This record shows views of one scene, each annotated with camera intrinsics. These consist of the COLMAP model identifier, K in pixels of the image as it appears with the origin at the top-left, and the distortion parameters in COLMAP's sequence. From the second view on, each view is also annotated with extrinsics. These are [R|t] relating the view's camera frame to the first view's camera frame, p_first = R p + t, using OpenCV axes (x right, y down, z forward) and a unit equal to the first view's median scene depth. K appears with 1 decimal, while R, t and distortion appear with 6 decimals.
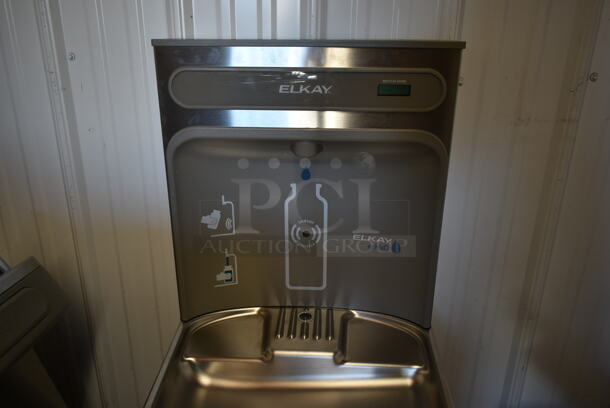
lens RADIAL K [[463.8, 0, 306.4], [0, 463.8, 205.0], [0, 0, 1]] dist [-0.025175, 0.015097]
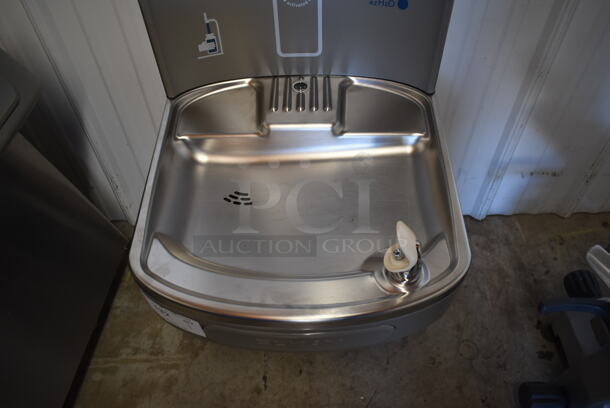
lens RADIAL K [[463.8, 0, 306.1], [0, 463.8, 201.7], [0, 0, 1]] dist [-0.025175, 0.015097]
pose [[0.998791, -0.049068, 0.002996, -0.005363], [0.041224, 0.869224, 0.492696, -0.016000], [-0.026780, -0.491977, 0.870196, 0.083615]]
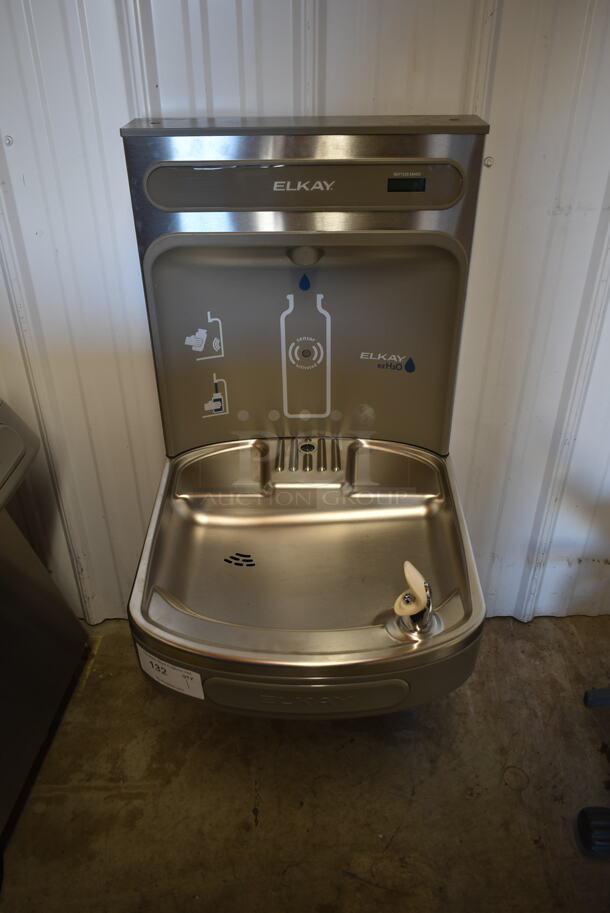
lens RADIAL K [[694.1, 0, 303.0], [0, 694.1, 456.1], [0, 0, 1]] dist [-0.025175, 0.015097]
pose [[0.999290, -0.033352, 0.017528, -0.036614], [0.028658, 0.974836, 0.221075, -0.037733], [-0.024460, -0.220416, 0.975099, -0.308745]]
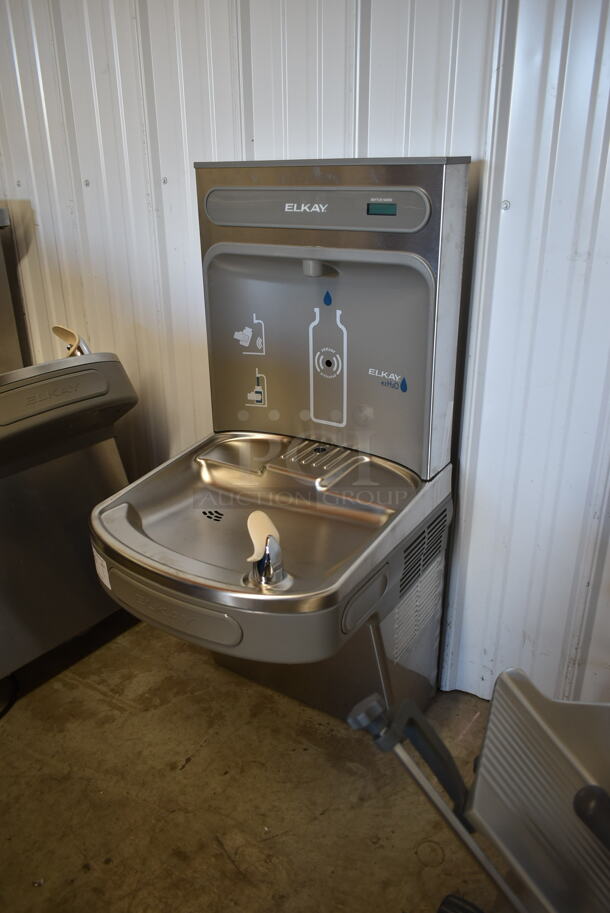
lens RADIAL K [[694.1, 0, 303.7], [0, 694.1, 457.5], [0, 0, 1]] dist [-0.025175, 0.015097]
pose [[0.862825, 0.177556, -0.473293, 0.705923], [-0.154861, 0.984109, 0.086875, 0.143994], [0.481197, -0.001663, 0.876611, -0.315936]]
